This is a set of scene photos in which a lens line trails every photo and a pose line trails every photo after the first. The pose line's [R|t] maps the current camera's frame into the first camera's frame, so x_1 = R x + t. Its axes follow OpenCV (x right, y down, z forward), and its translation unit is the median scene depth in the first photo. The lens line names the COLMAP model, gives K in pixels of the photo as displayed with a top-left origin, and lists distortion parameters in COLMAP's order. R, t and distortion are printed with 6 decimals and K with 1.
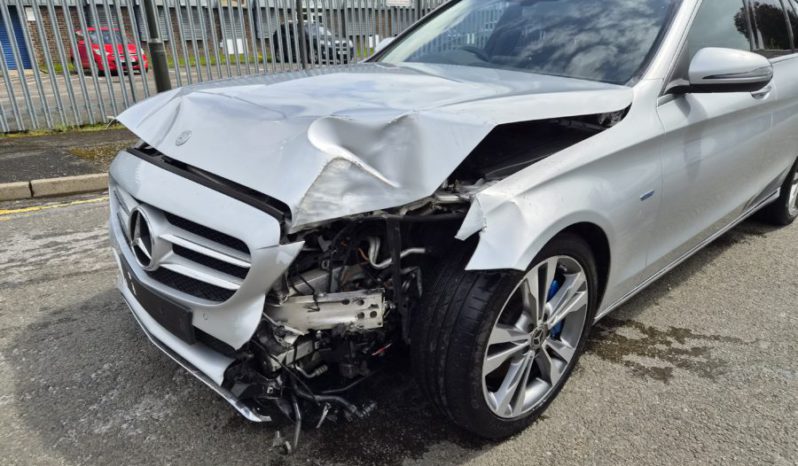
lens RADIAL K [[522.4, 0, 395.5], [0, 522.4, 230.0], [0, 0, 1]] dist [0.063963, -0.047512]
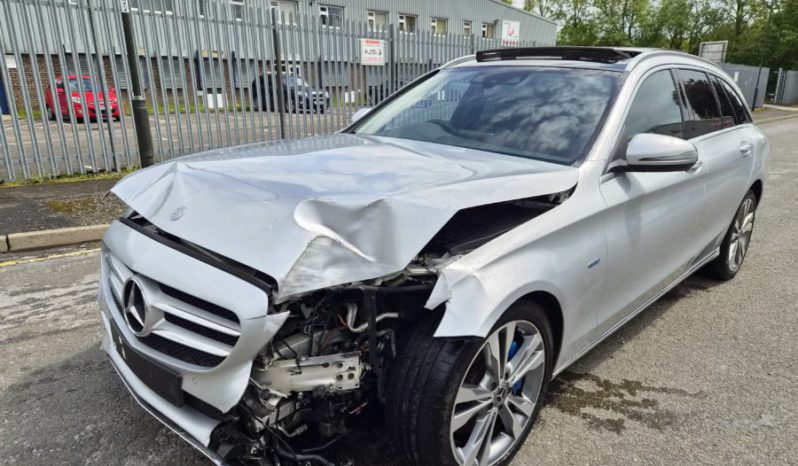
lens RADIAL K [[520.4, 0, 397.8], [0, 520.4, 229.0], [0, 0, 1]] dist [0.064220, -0.047317]
pose [[0.998599, 0.002301, 0.052862, -0.002924], [0.002099, 0.996544, -0.083043, -0.047373], [-0.052870, 0.083038, 0.995143, -0.102858]]
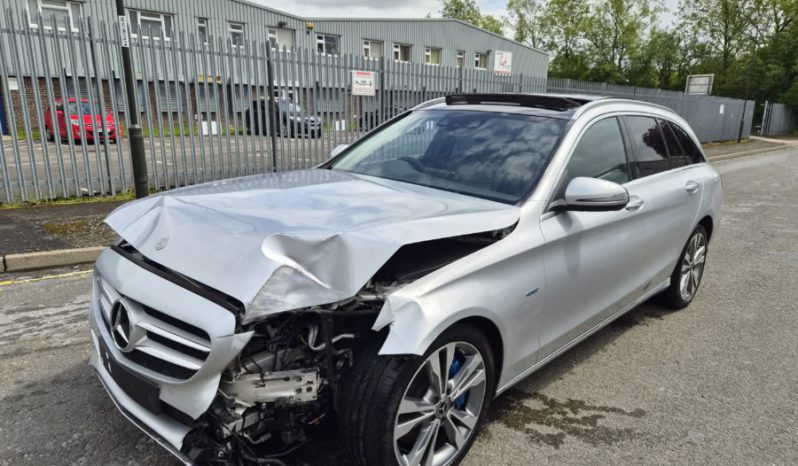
lens RADIAL K [[522.4, 0, 395.5], [0, 522.4, 230.0], [0, 0, 1]] dist [0.063963, -0.047512]
pose [[0.998192, 0.019498, 0.056852, 0.073478], [-0.012274, 0.992113, -0.124748, -0.053242], [-0.058835, 0.123825, 0.990558, -0.259045]]
